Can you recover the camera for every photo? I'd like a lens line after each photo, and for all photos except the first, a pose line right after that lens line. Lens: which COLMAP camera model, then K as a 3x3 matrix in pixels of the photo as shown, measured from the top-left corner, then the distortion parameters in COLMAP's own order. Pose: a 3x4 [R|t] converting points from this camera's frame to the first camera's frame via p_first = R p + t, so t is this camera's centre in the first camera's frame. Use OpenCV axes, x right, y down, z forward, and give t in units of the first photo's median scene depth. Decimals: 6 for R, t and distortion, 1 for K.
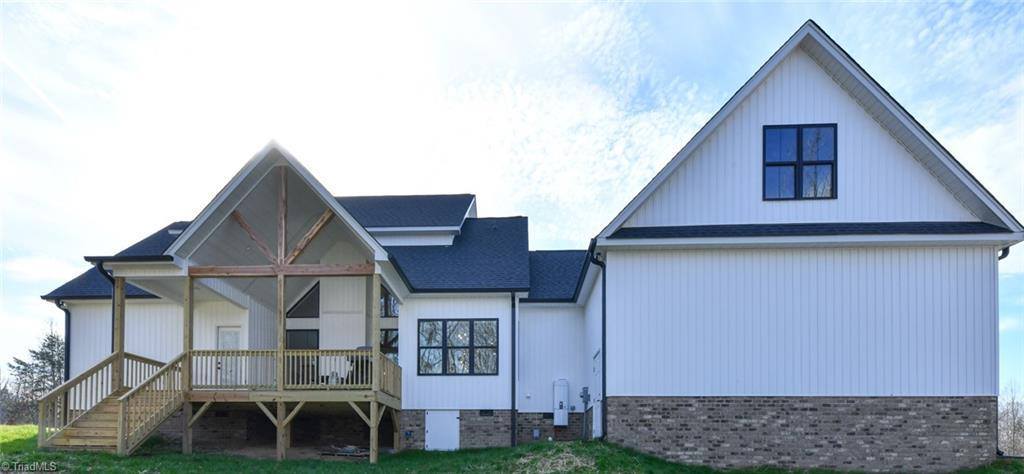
lens RADIAL K [[458.9, 0, 553.8], [0, 458.9, 275.3], [0, 0, 1]] dist [0.000685, -0.002454]
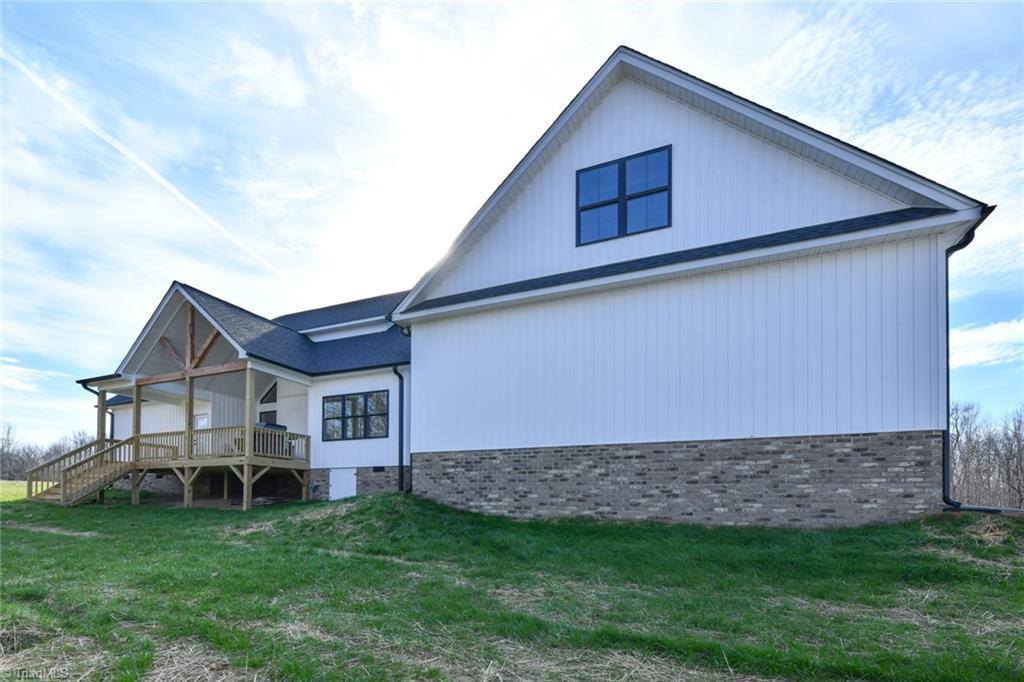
lens RADIAL K [[415.6, 0, 510.8], [0, 415.6, 338.7], [0, 0, 1]] dist [-0.001445, 0.001094]
pose [[0.928475, -0.135314, -0.345866, 0.631251], [0.134402, 0.990566, -0.026739, 0.039104], [0.346222, -0.021659, 0.937903, 0.114107]]
